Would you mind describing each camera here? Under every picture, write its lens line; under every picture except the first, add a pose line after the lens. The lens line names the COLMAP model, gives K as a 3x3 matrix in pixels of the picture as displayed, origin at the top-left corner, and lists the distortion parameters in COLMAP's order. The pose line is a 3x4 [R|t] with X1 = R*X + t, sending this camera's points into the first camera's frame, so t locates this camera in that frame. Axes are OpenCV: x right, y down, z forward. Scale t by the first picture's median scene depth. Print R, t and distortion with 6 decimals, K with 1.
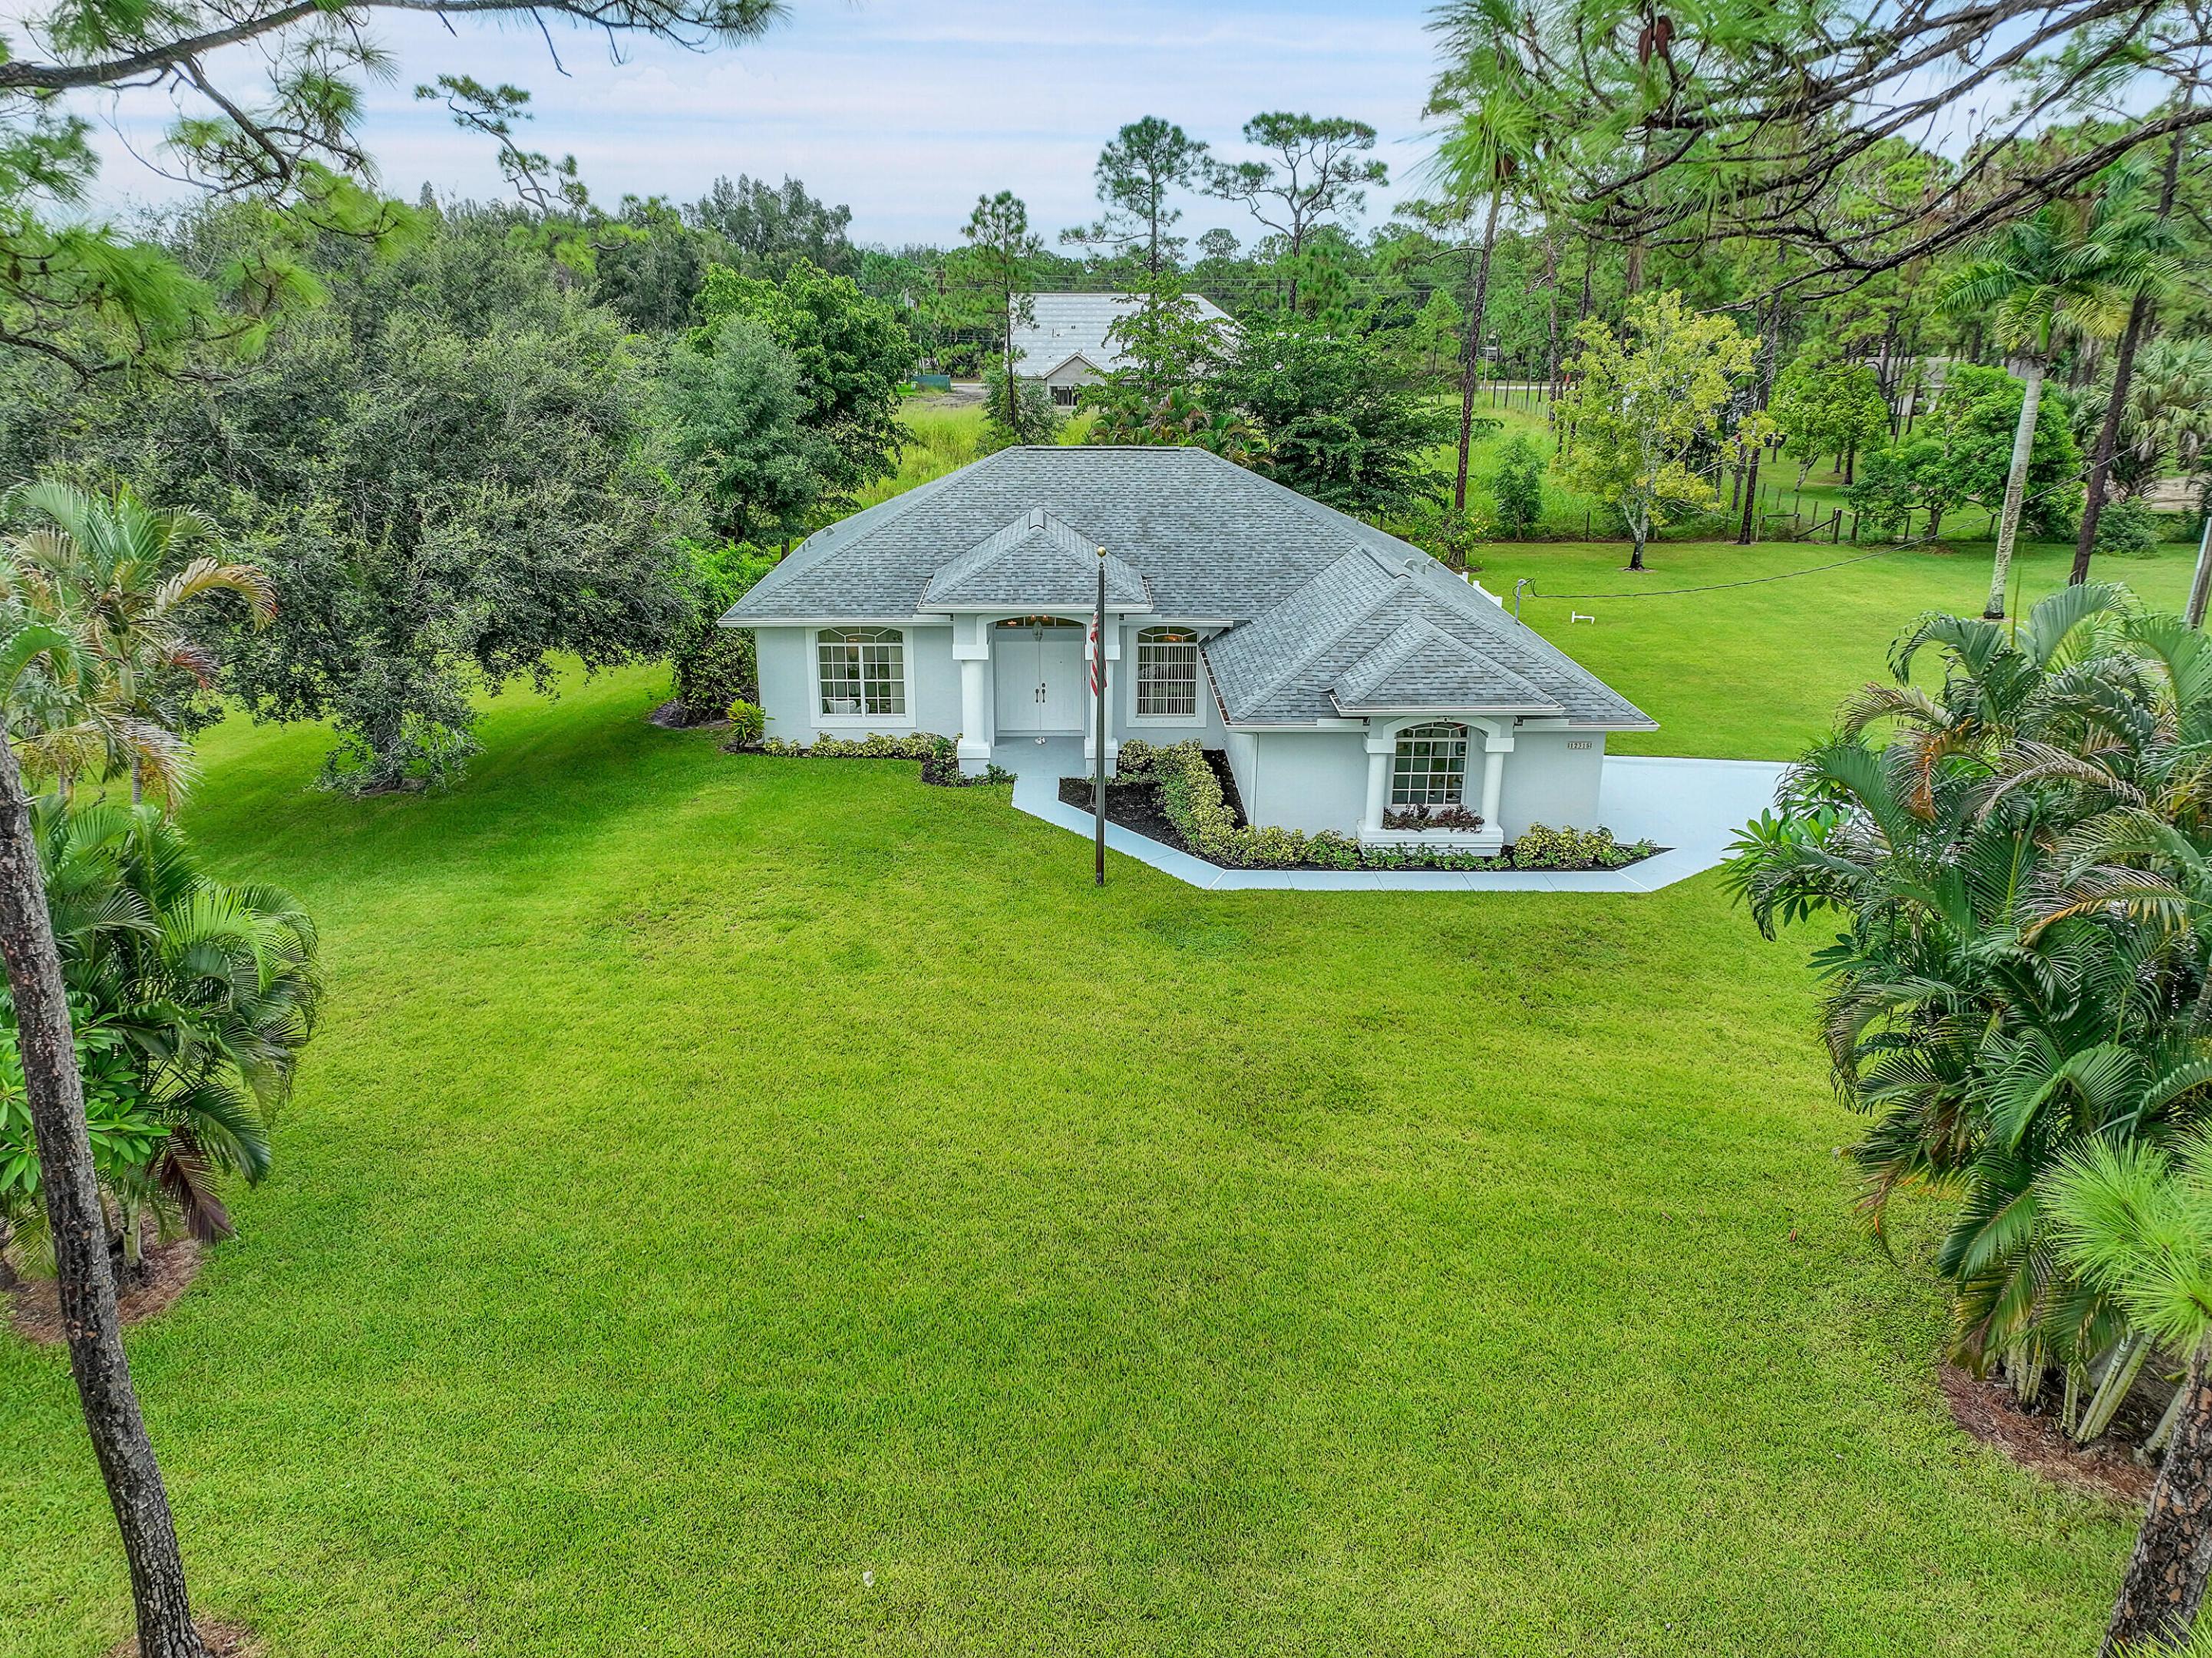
lens RADIAL K [[1534.8, 0, 1106.0], [0, 1534.8, 829.0], [0, 0, 1]] dist [0.004413, 0.000420]
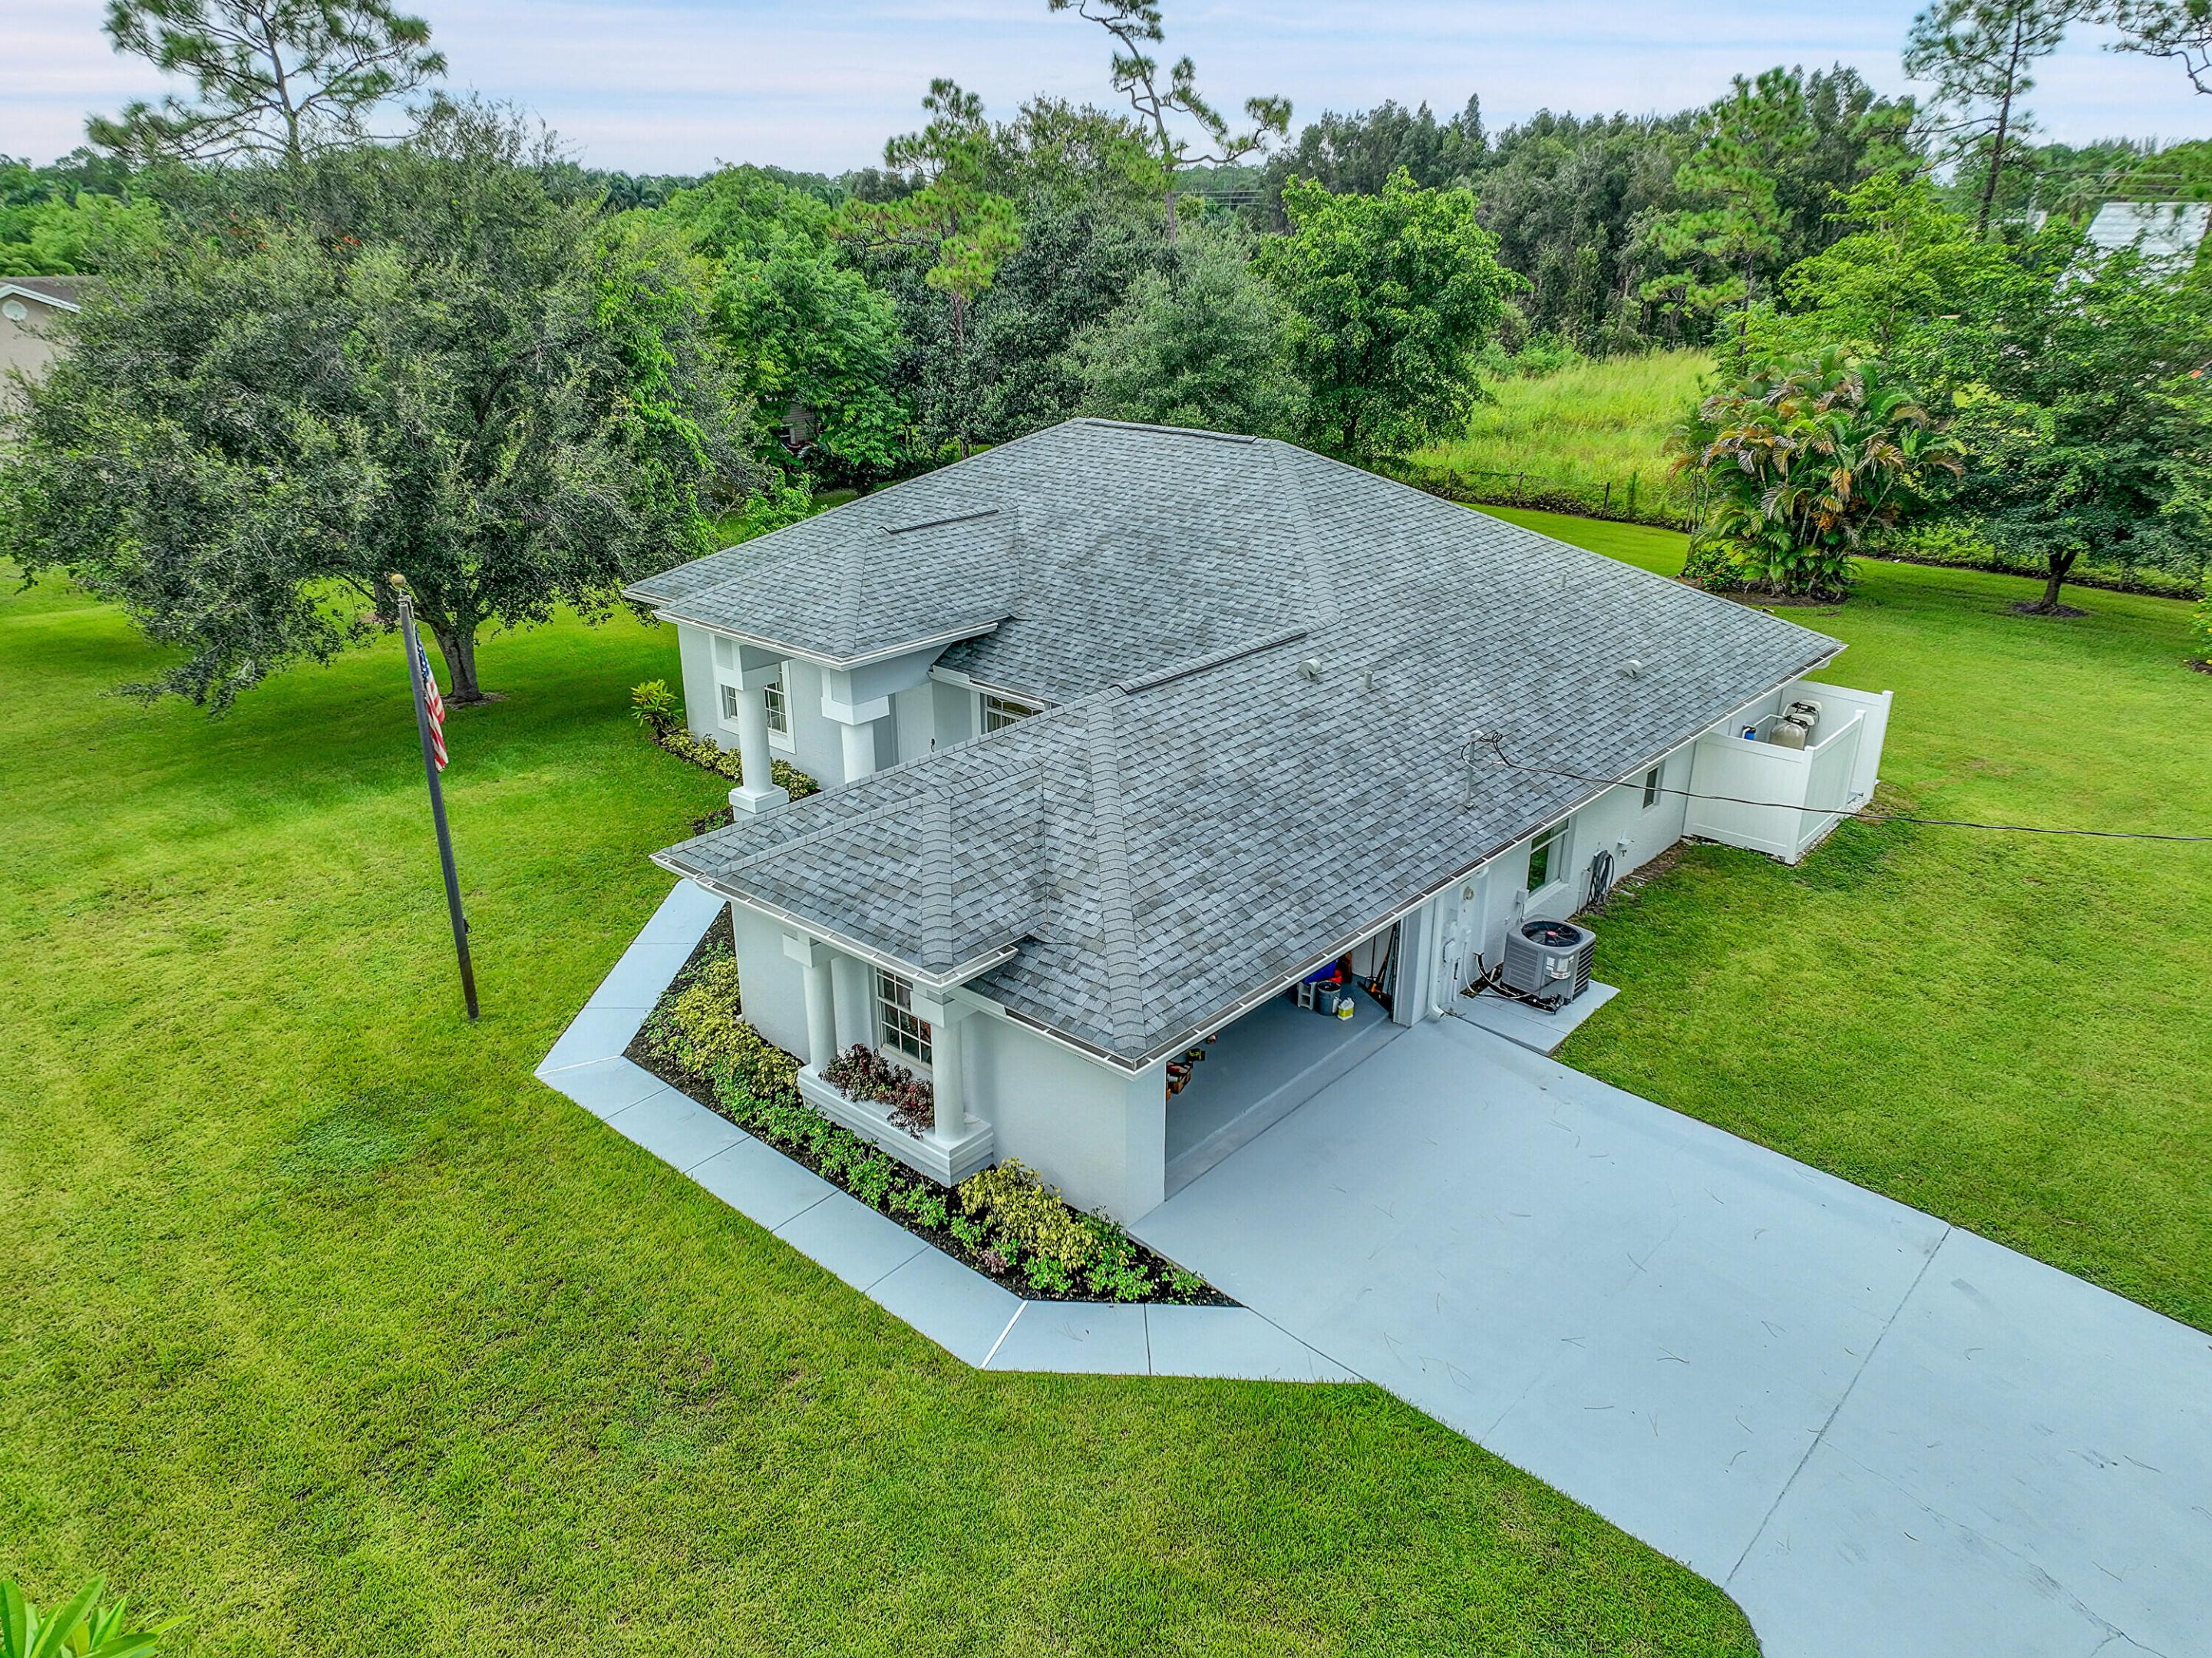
lens RADIAL K [[1534.8, 0, 1106.0], [0, 1534.8, 829.0], [0, 0, 1]] dist [0.004413, 0.000420]
pose [[0.741869, 0.248799, -0.622680, 0.519515], [-0.218345, 0.967639, 0.126492, -0.167642], [0.634000, 0.042119, 0.772185, 0.470307]]
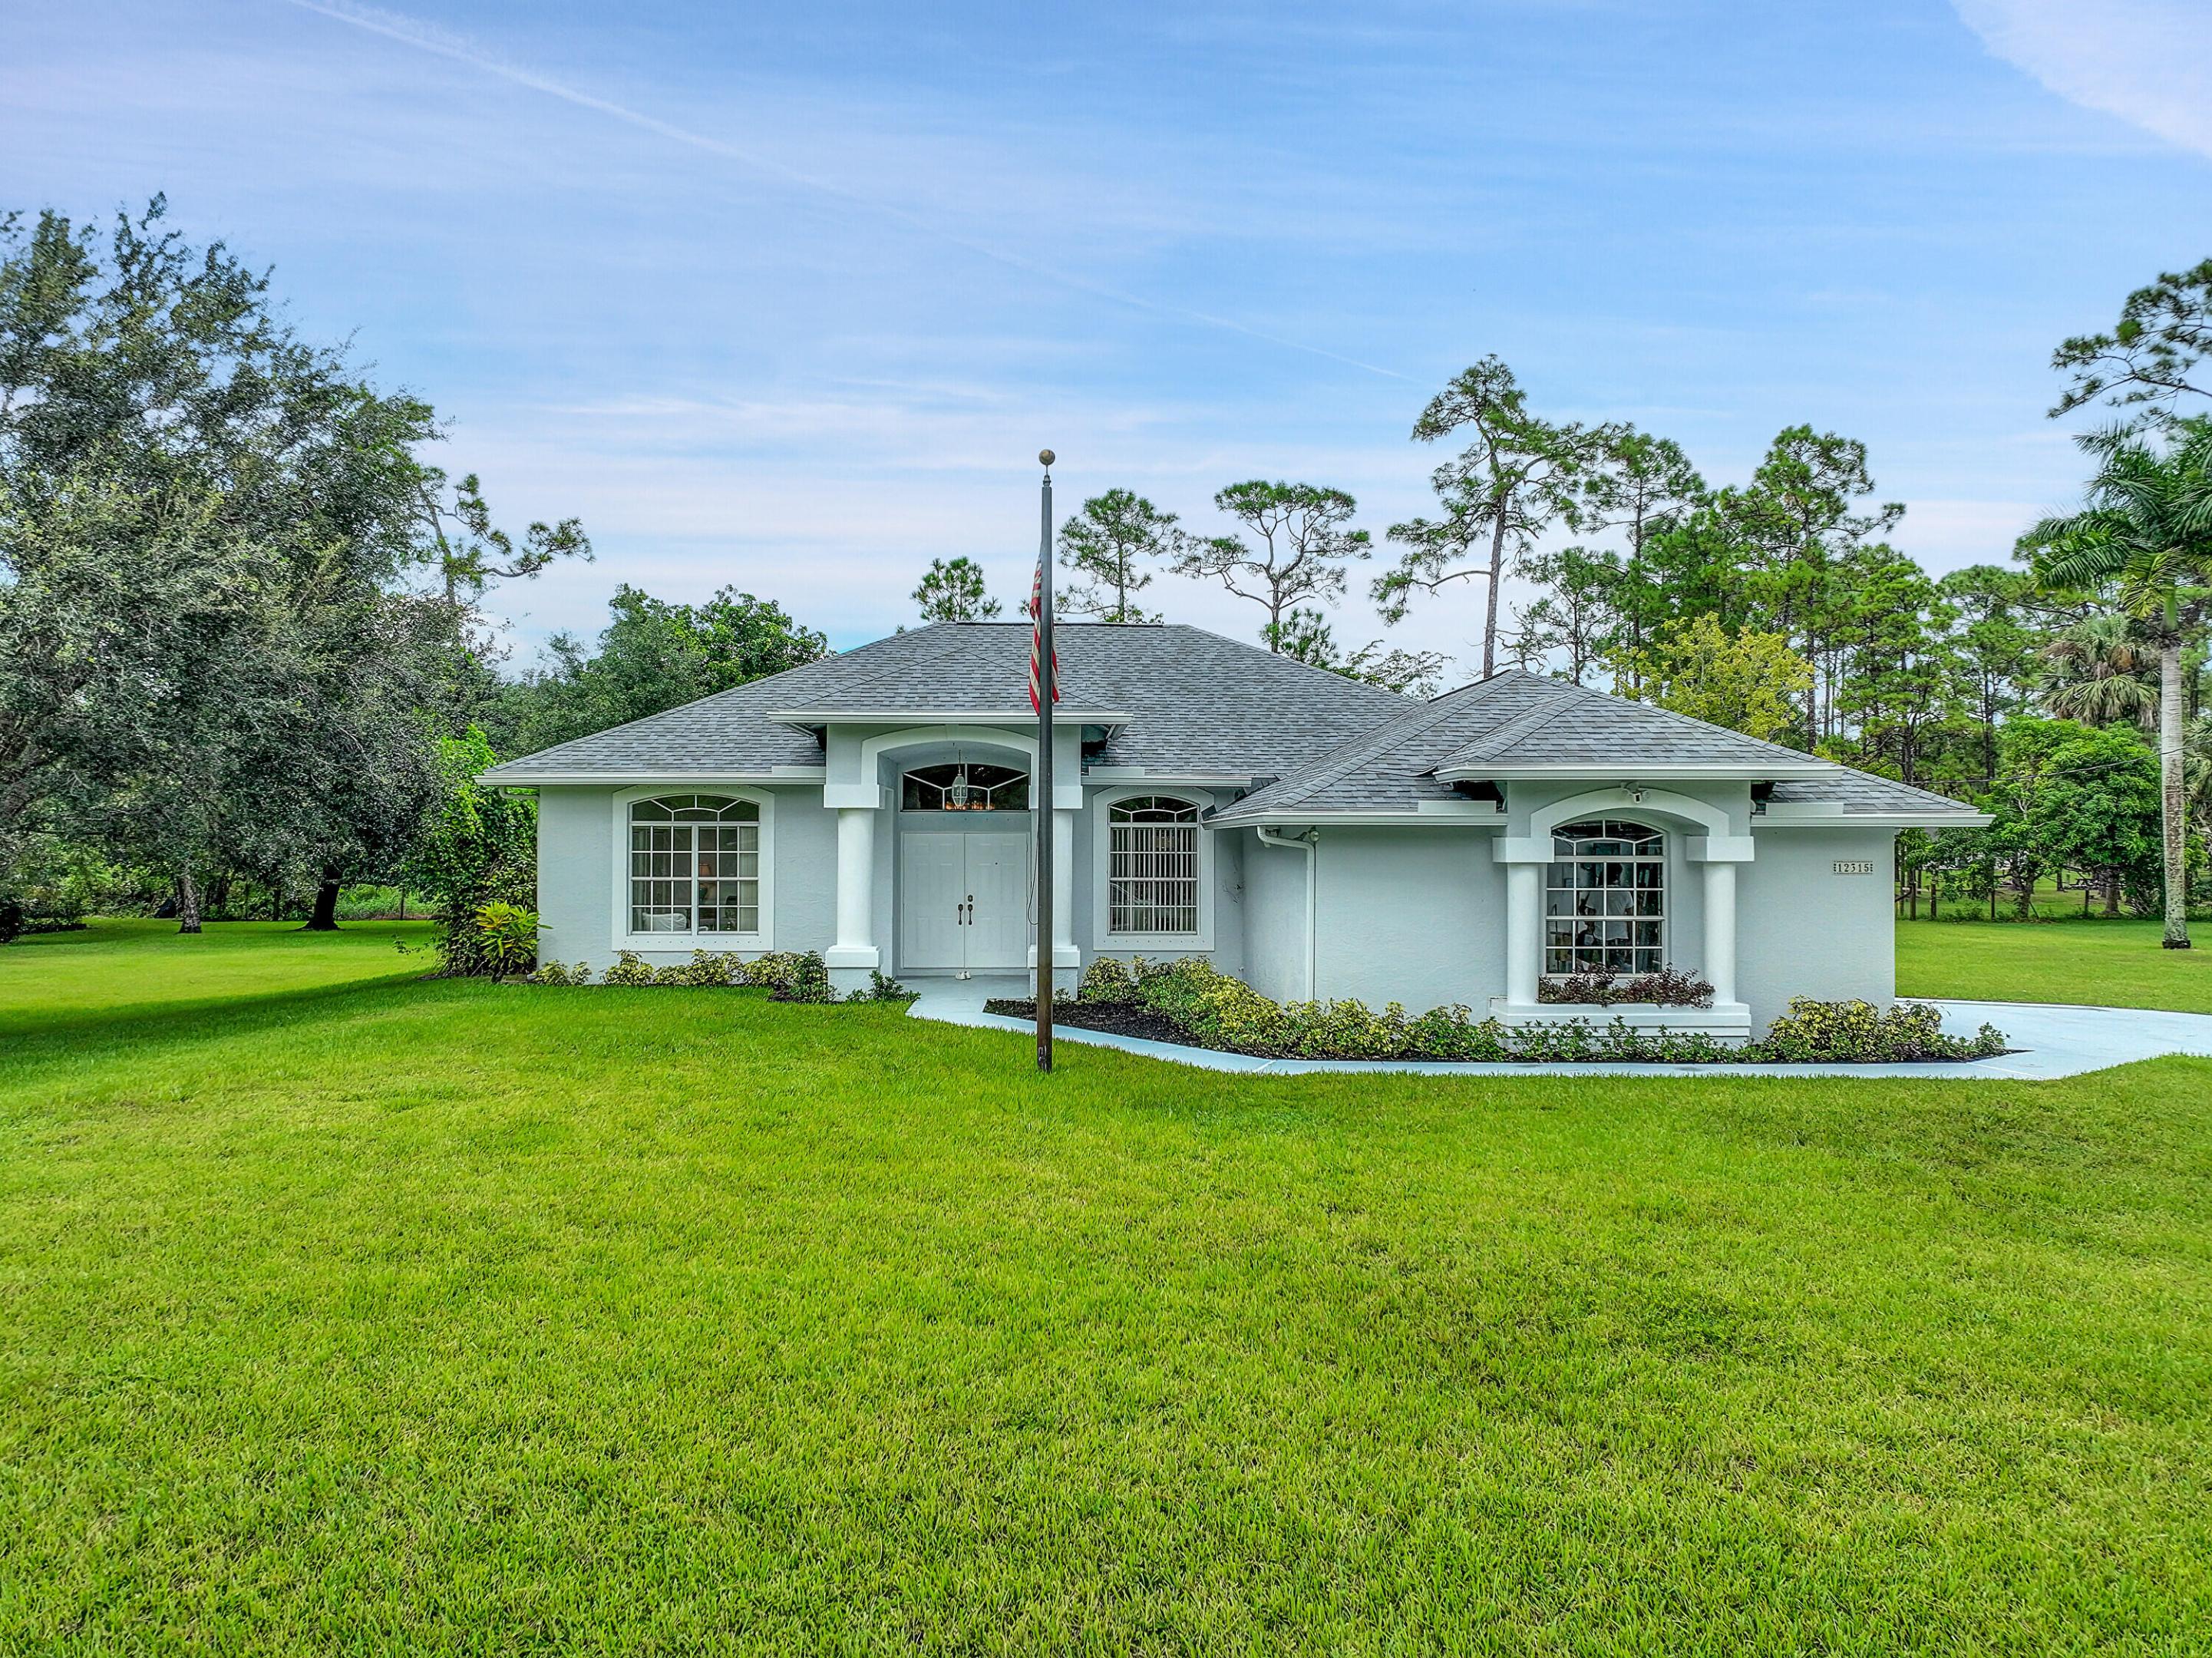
lens RADIAL K [[1534.8, 0, 1106.0], [0, 1534.8, 829.0], [0, 0, 1]] dist [0.004413, 0.000420]
pose [[0.999789, -0.002436, 0.020391, 0.005311], [0.009171, 0.941383, -0.337214, 0.108700], [-0.018374, 0.337330, 0.941207, 0.366319]]
